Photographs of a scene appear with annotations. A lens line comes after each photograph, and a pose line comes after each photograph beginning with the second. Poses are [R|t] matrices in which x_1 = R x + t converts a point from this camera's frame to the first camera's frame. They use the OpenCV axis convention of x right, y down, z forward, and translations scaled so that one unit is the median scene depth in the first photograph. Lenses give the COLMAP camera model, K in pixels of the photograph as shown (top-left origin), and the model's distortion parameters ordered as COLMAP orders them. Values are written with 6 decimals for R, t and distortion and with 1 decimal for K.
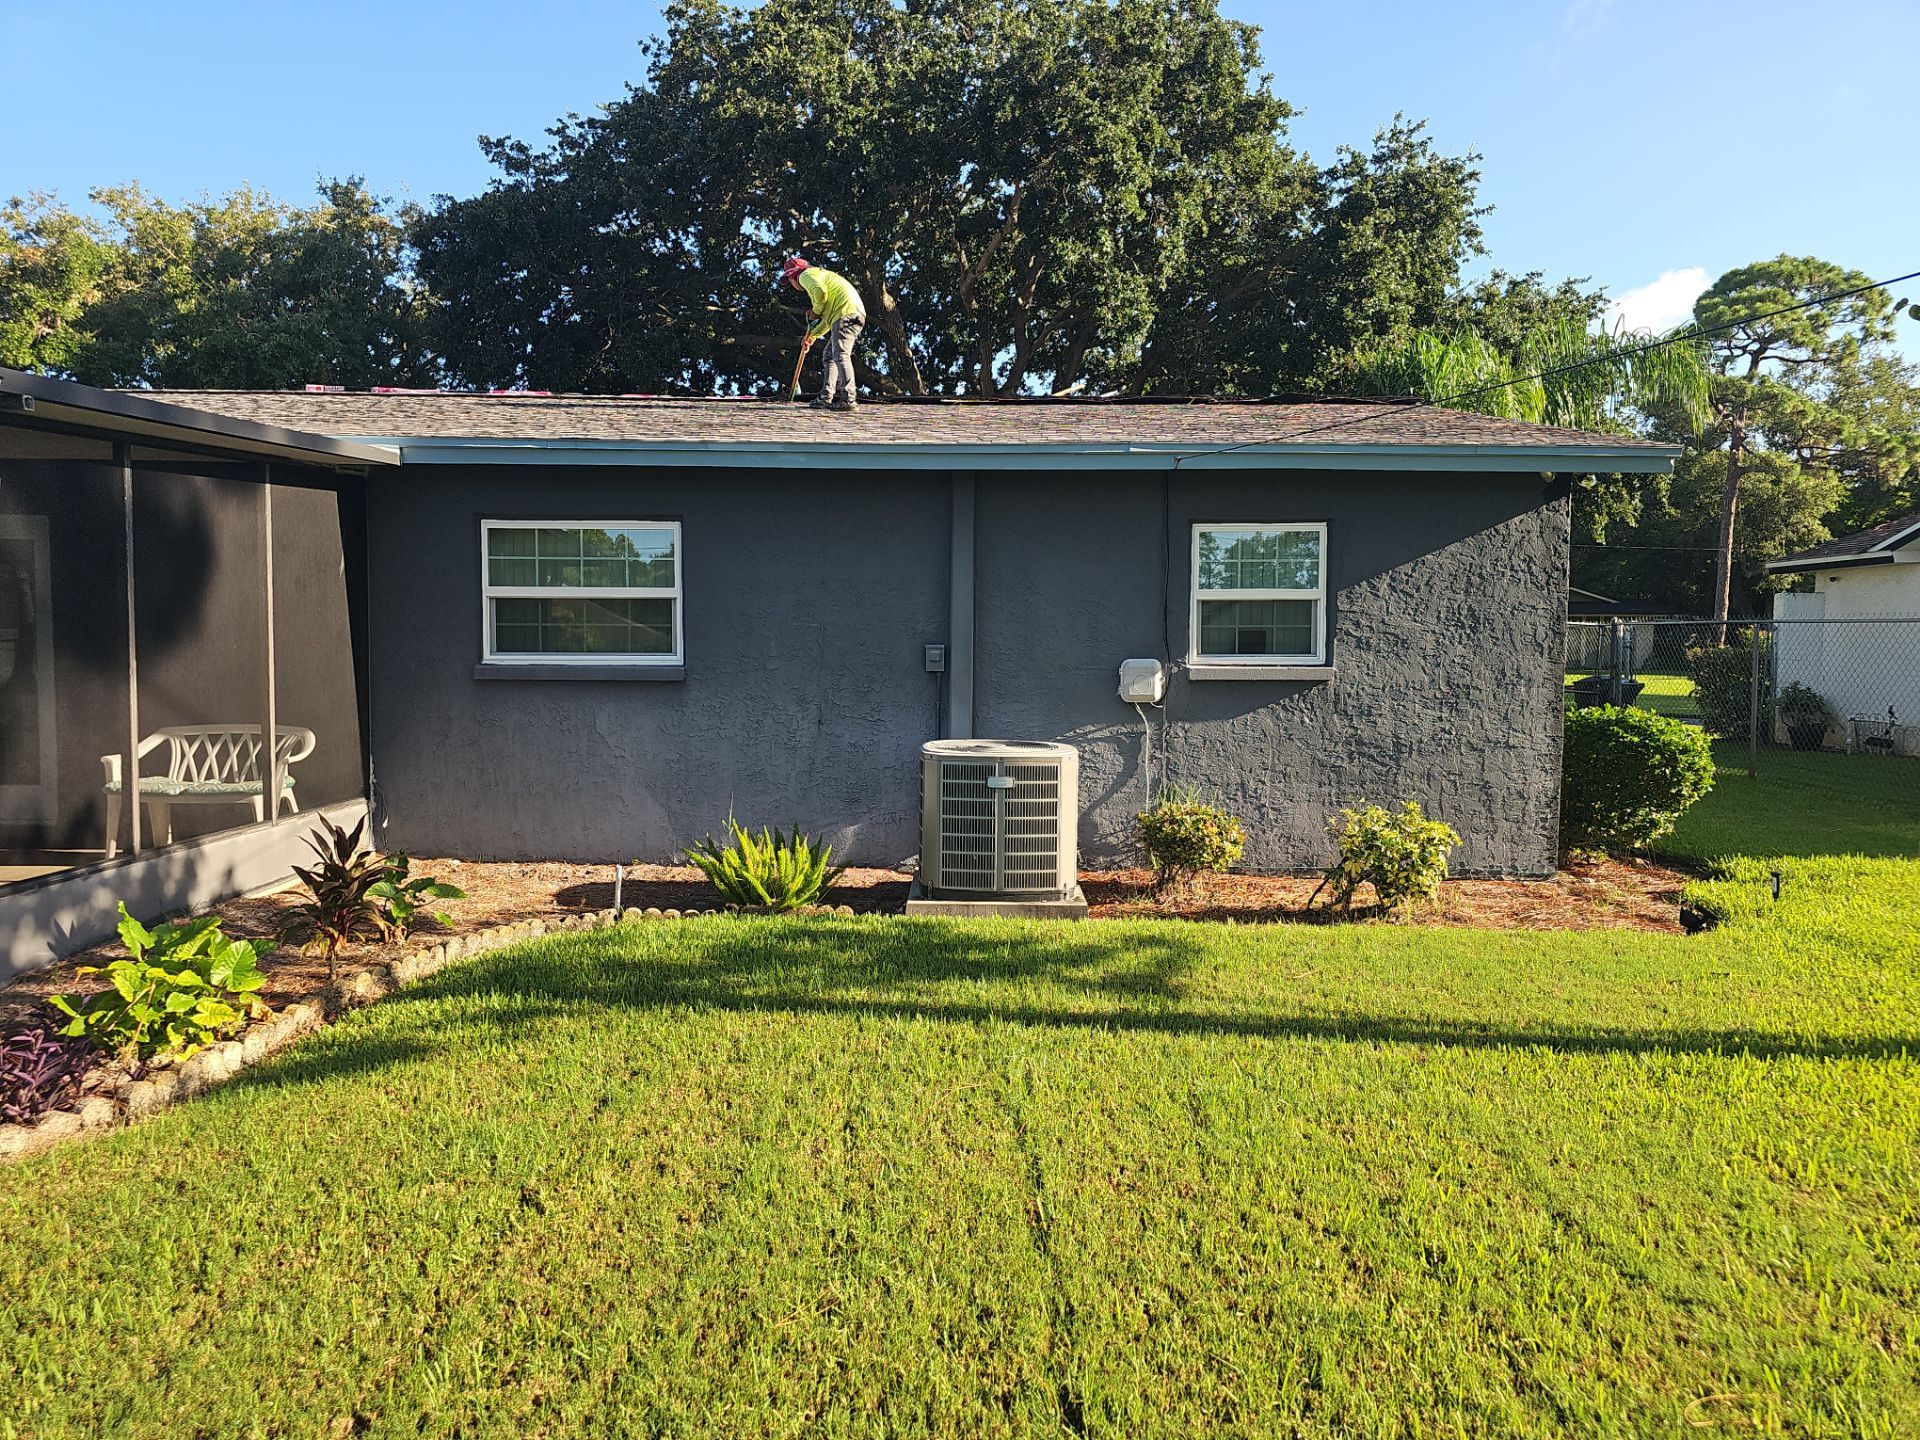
lens RADIAL K [[1253.3, 0, 950.7], [0, 1253.3, 721.6], [0, 0, 1]] dist [0.060838, -0.050766]
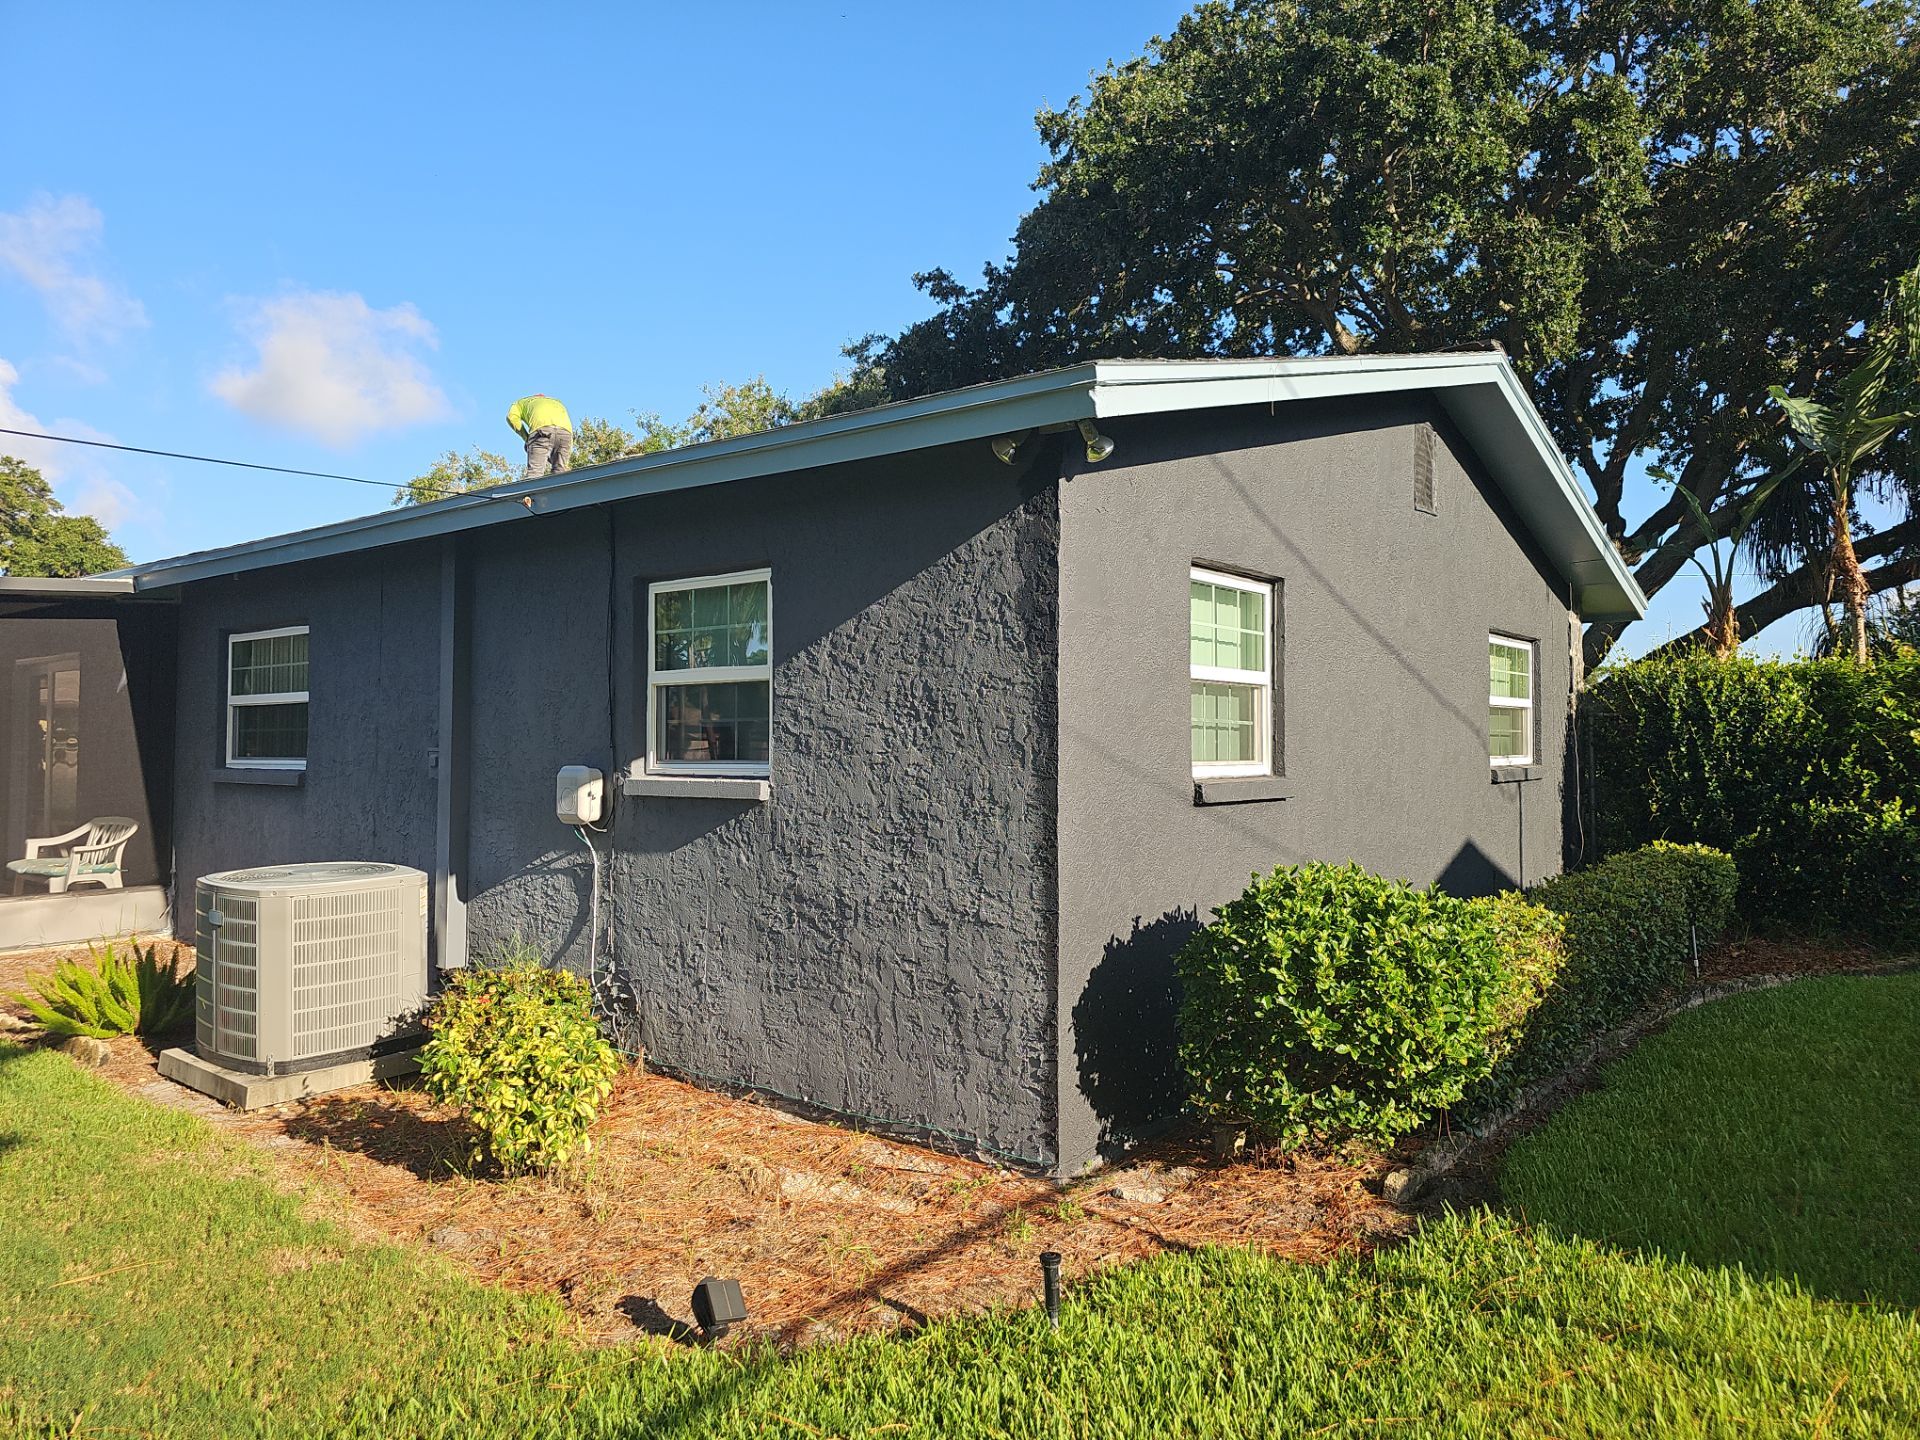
lens RADIAL K [[1253.3, 0, 952.1], [0, 1253.3, 707.1], [0, 0, 1]] dist [0.060838, -0.050766]
pose [[0.780769, -0.023289, -0.624386, 0.792110], [-0.031587, 0.996556, -0.076670, -0.033955], [0.624021, 0.079584, 0.777344, 0.540616]]
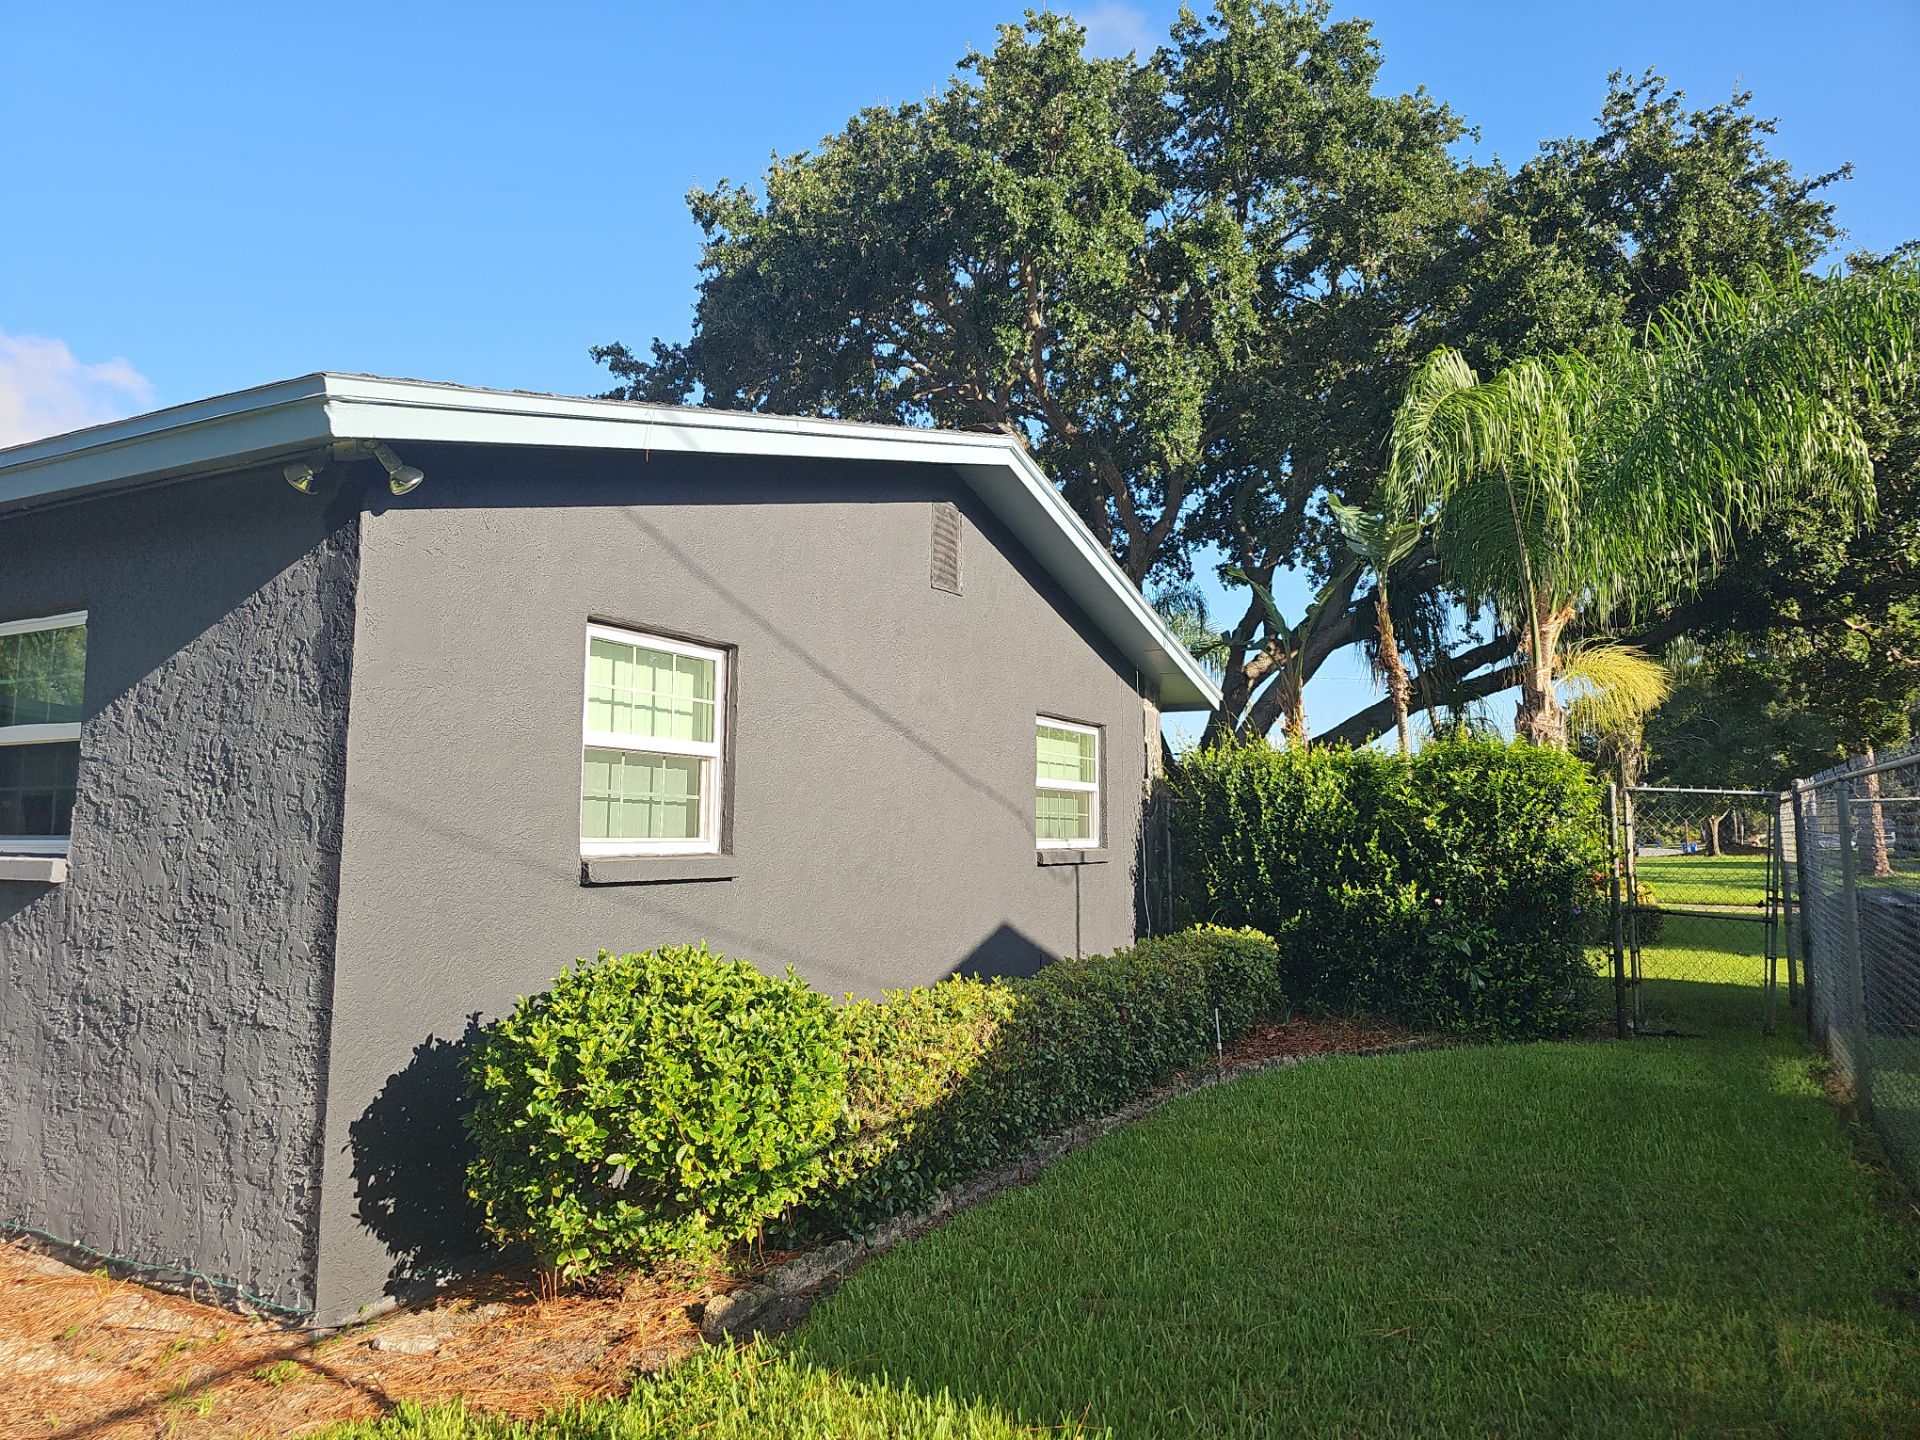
lens RADIAL K [[1253.3, 0, 919.5], [0, 1253.3, 714.9], [0, 0, 1]] dist [0.060838, -0.050766]
pose [[0.874529, -0.045718, -0.482814, 0.909905], [-0.029256, 0.988760, -0.146620, -0.034184], [0.484091, 0.142348, 0.863361, 0.683684]]
